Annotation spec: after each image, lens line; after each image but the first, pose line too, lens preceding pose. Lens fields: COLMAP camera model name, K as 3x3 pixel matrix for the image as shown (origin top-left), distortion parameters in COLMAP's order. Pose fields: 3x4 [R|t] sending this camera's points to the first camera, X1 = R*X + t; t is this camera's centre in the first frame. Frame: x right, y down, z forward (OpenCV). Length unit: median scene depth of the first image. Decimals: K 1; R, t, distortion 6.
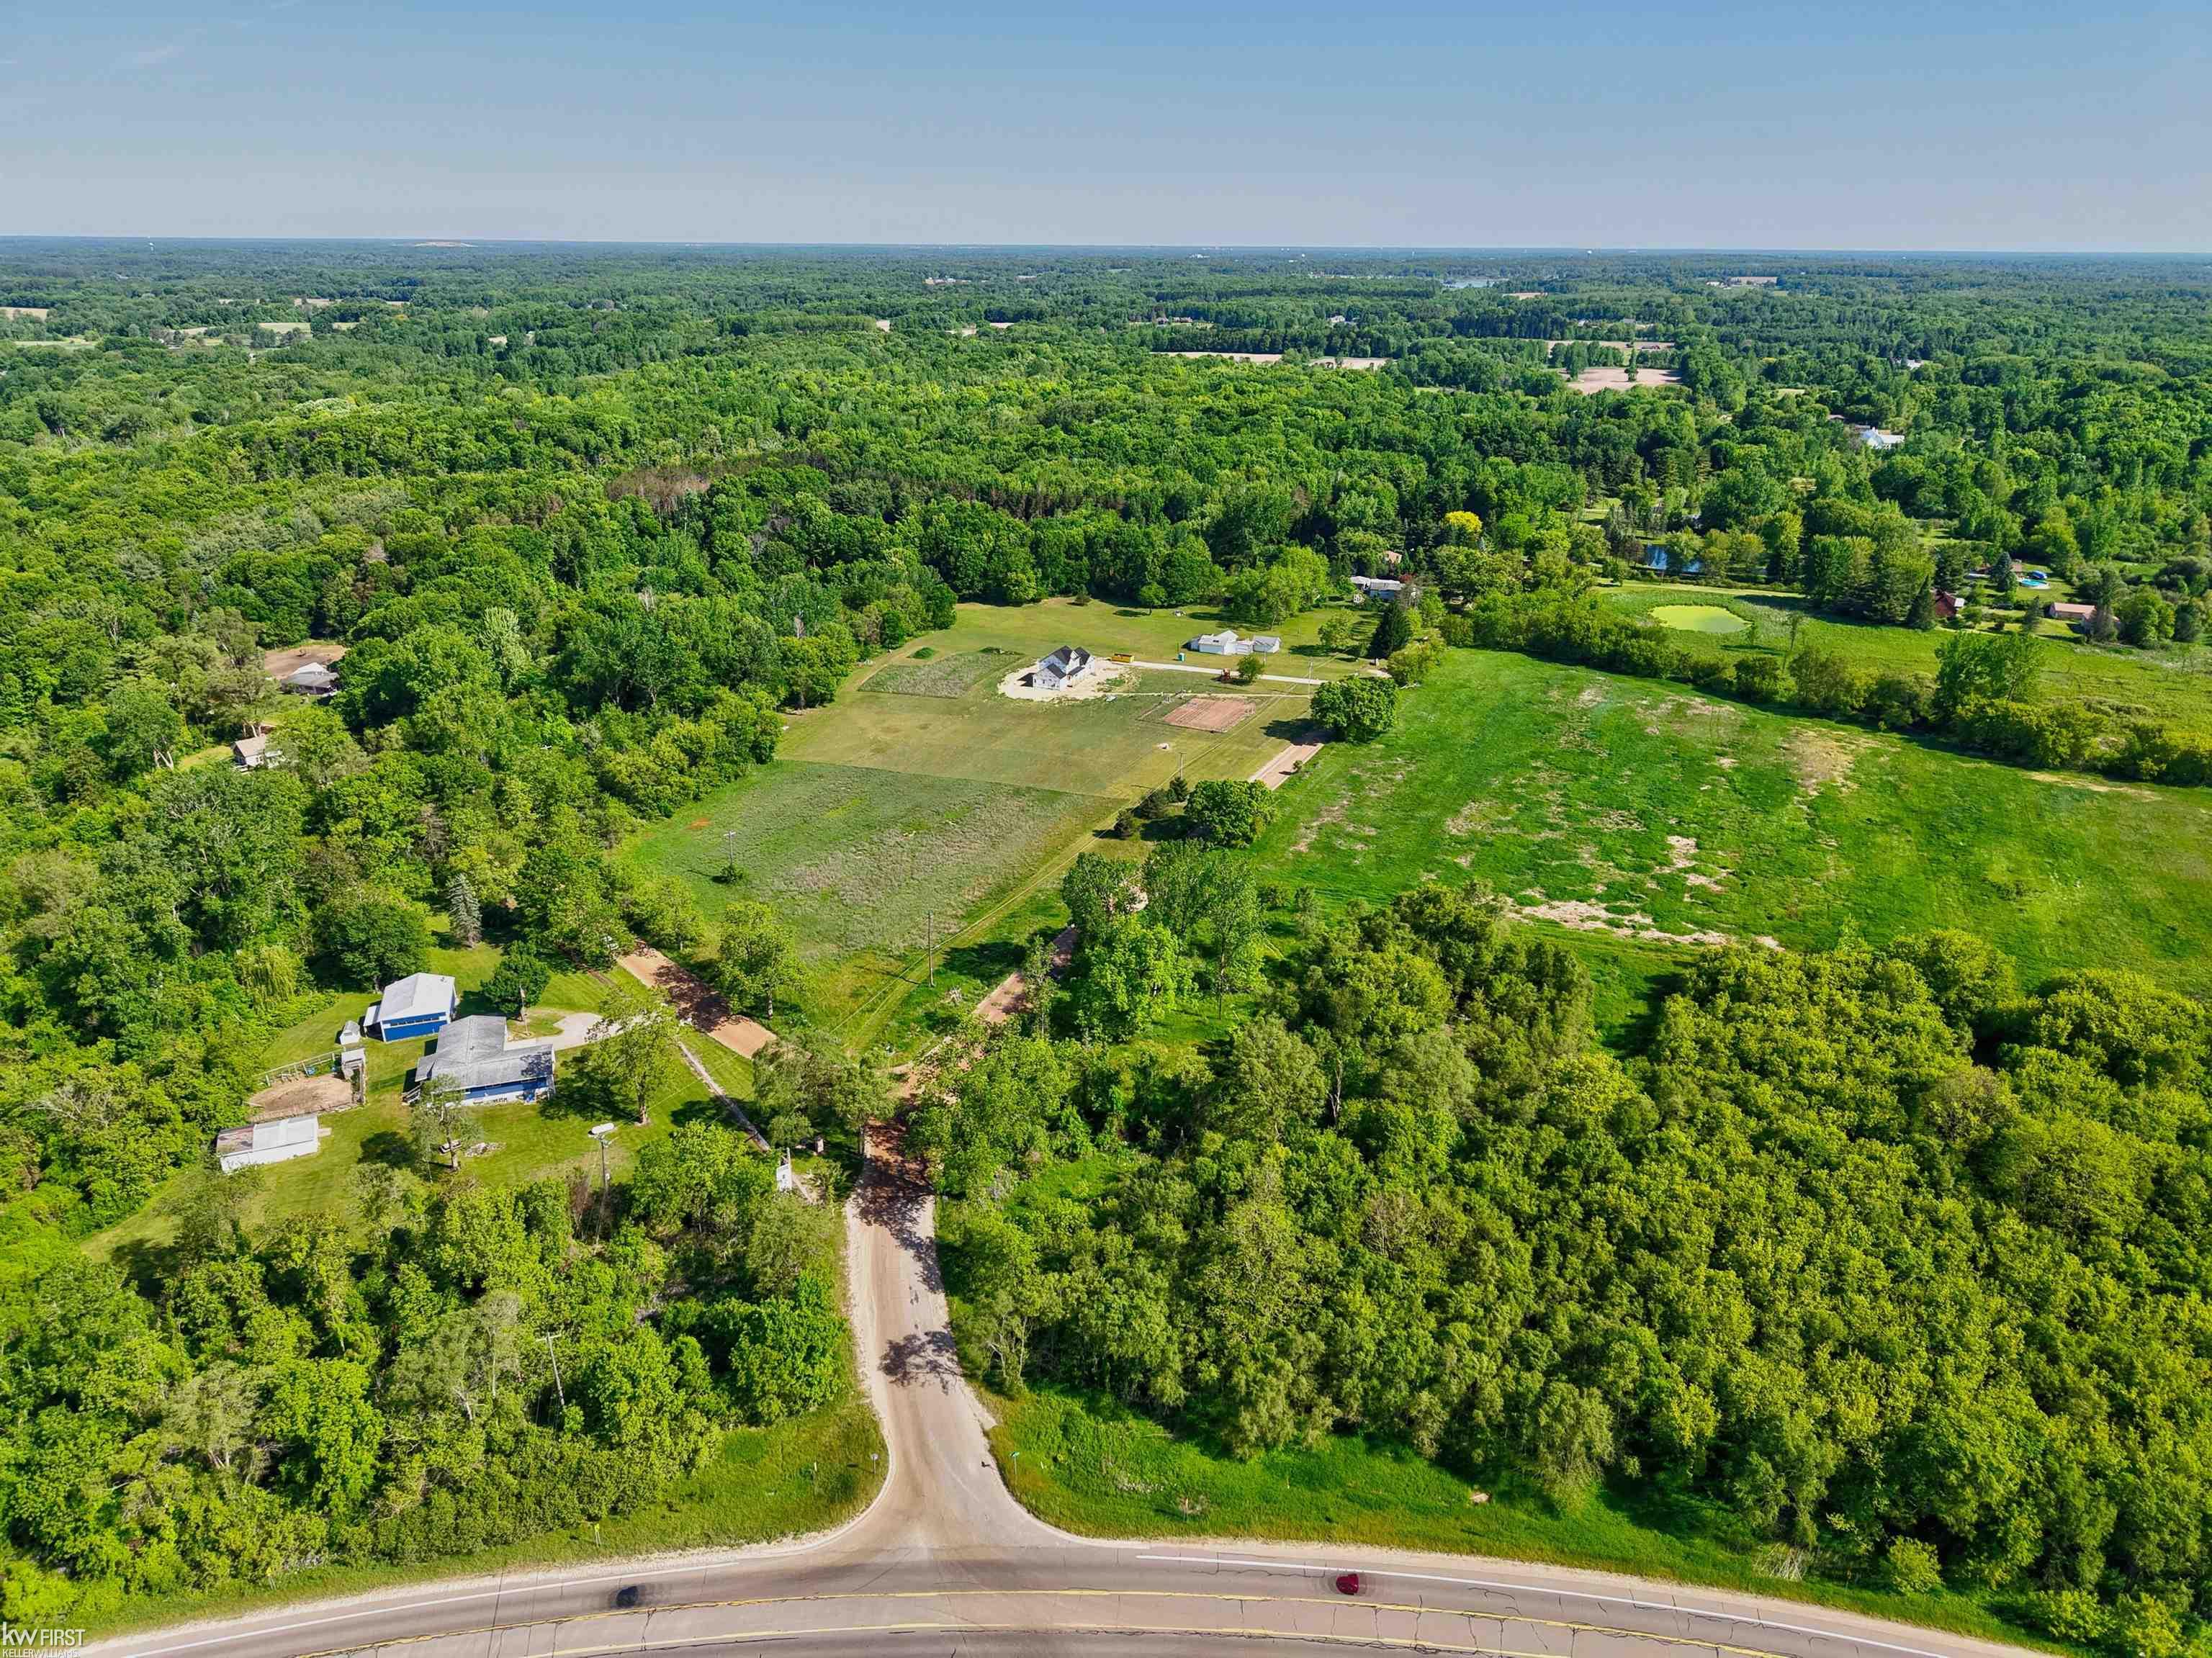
lens RADIAL K [[1476.7, 0, 1097.2], [0, 1476.7, 825.6], [0, 0, 1]] dist [0.032958, -0.028689]
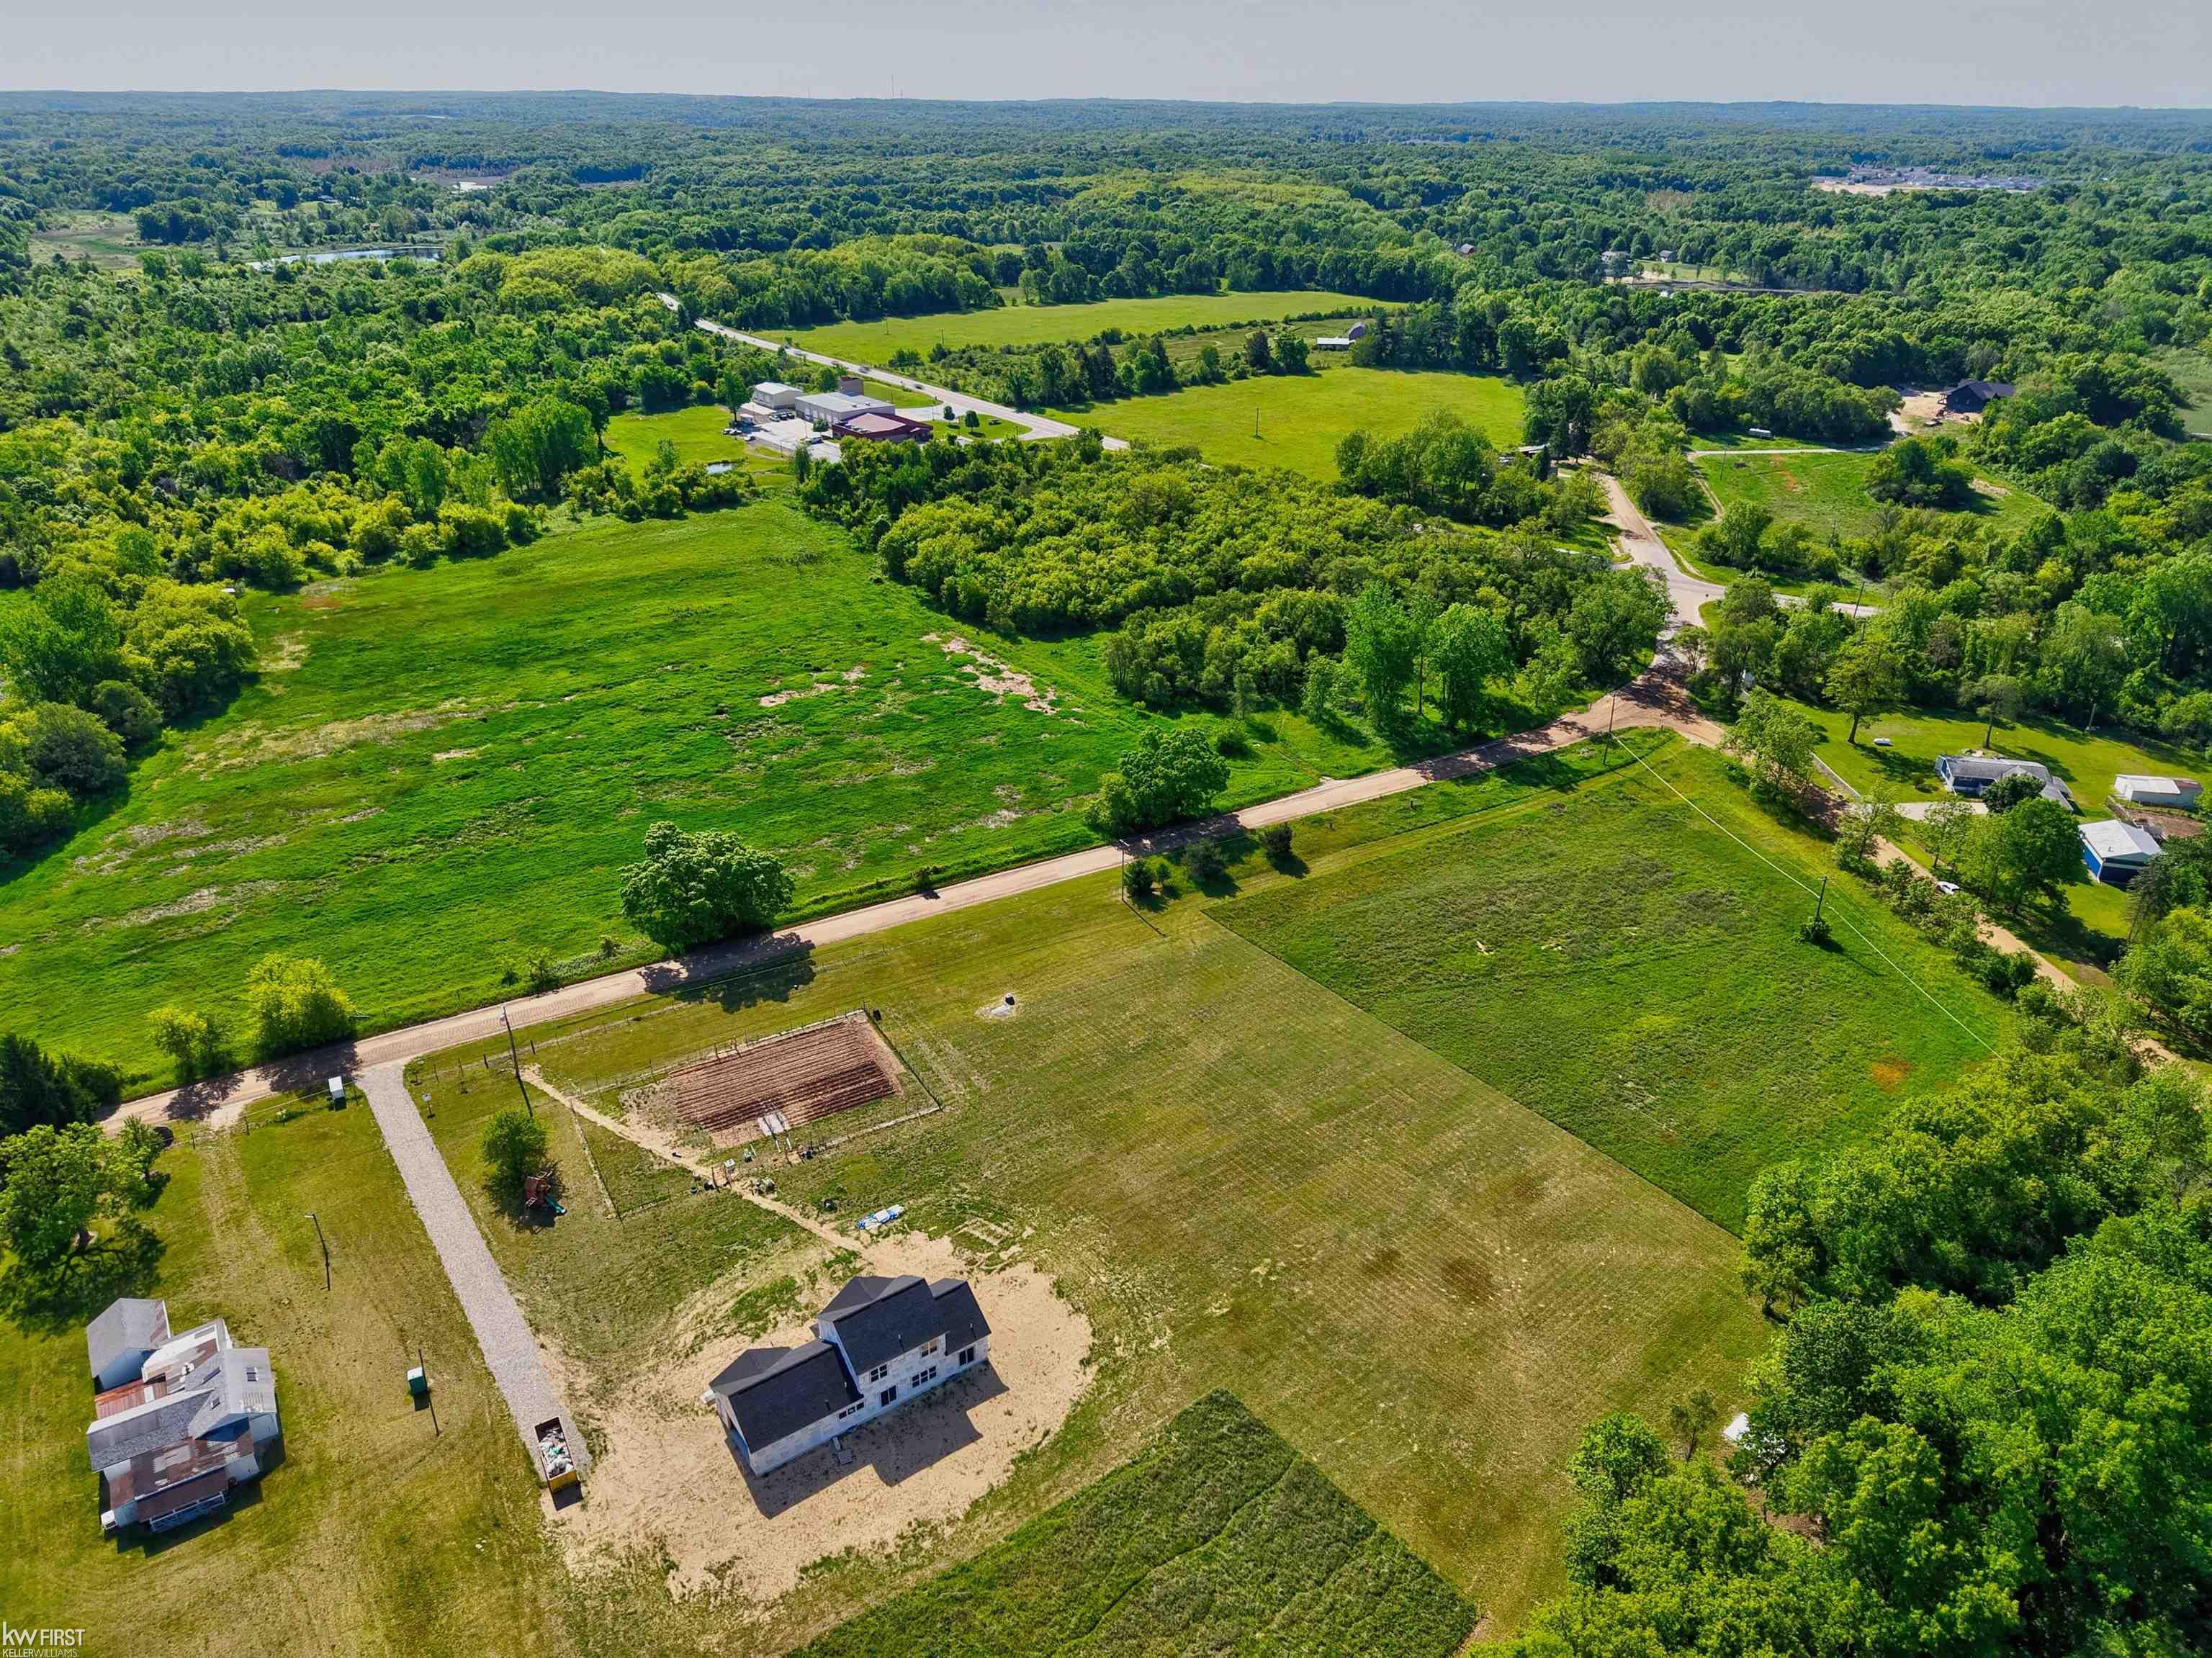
lens RADIAL K [[1476.7, 0, 1115.1], [0, 1476.7, 821.9], [0, 0, 1]] dist [0.032958, -0.028689]
pose [[-0.847240, -0.245472, 0.471092, -0.187982], [0.180672, 0.700802, 0.690097, -0.386560], [-0.499542, 0.669791, -0.549398, 1.013378]]
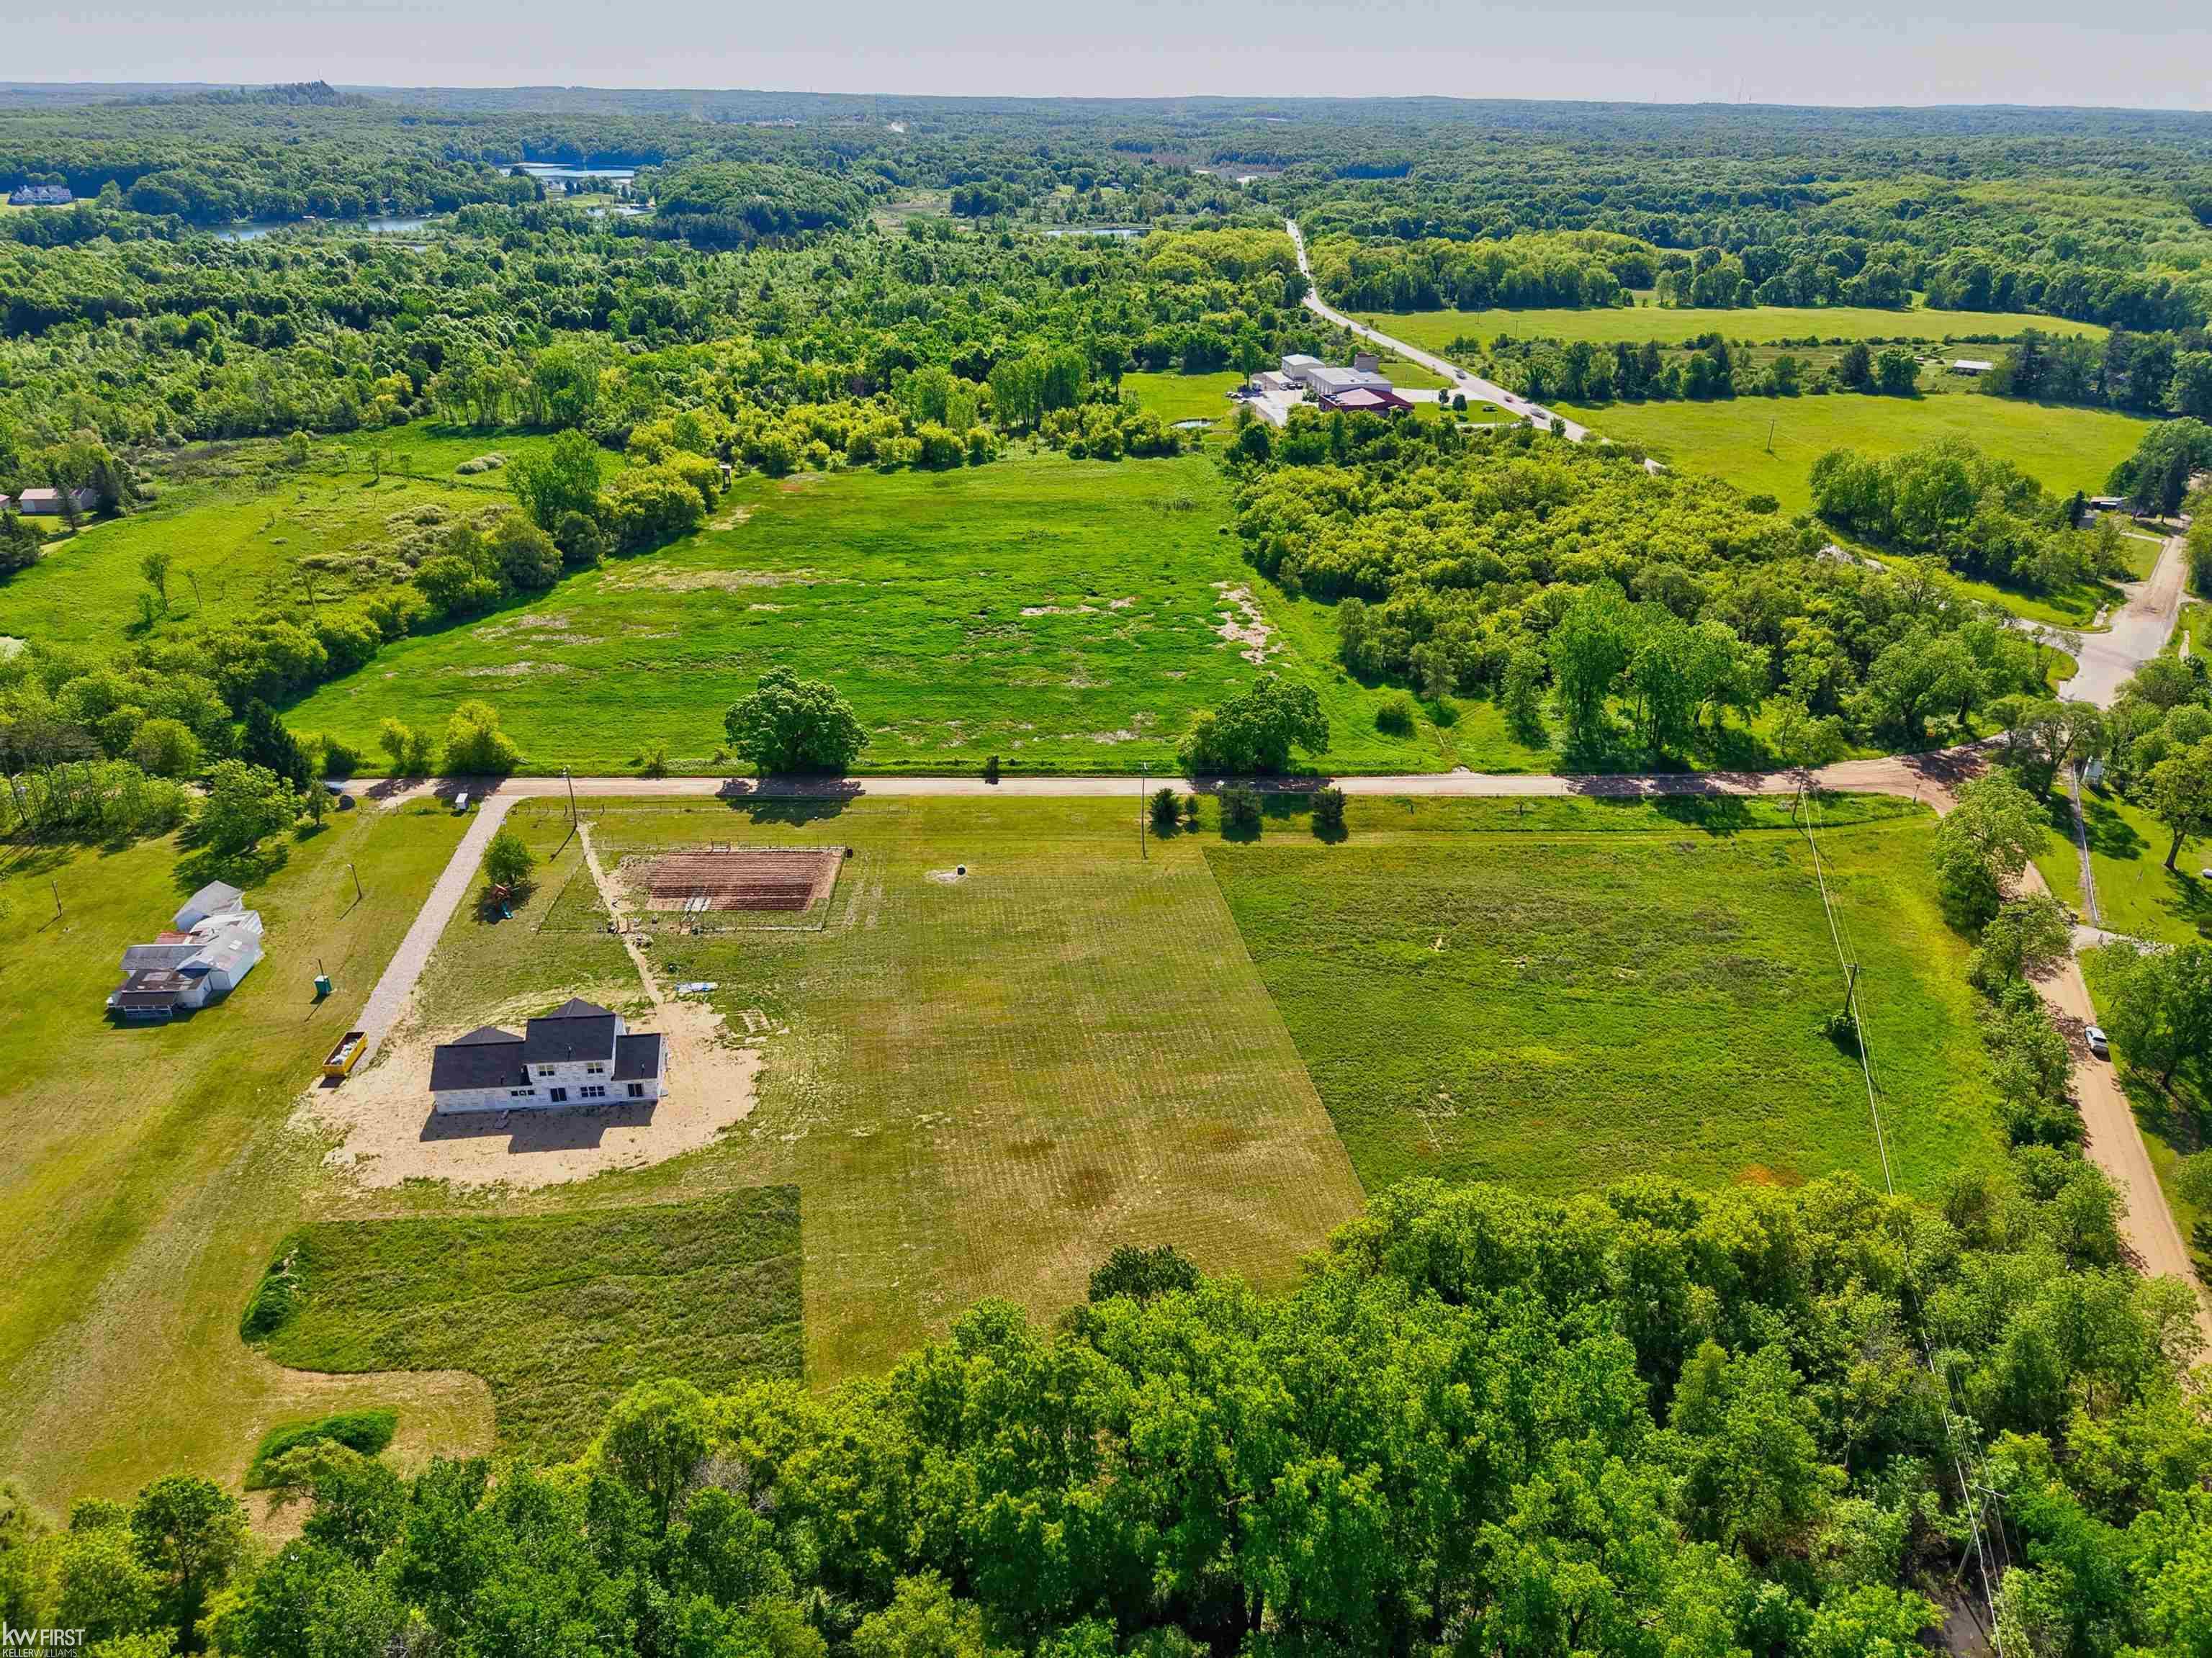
lens RADIAL K [[1476.7, 0, 1118.2], [0, 1476.7, 842.1], [0, 0, 1]] dist [0.032958, -0.028689]
pose [[-0.485965, -0.405248, 0.774346, -0.362396], [0.303401, 0.752677, 0.584316, -0.320995], [-0.819625, 0.518895, -0.242822, 0.889986]]
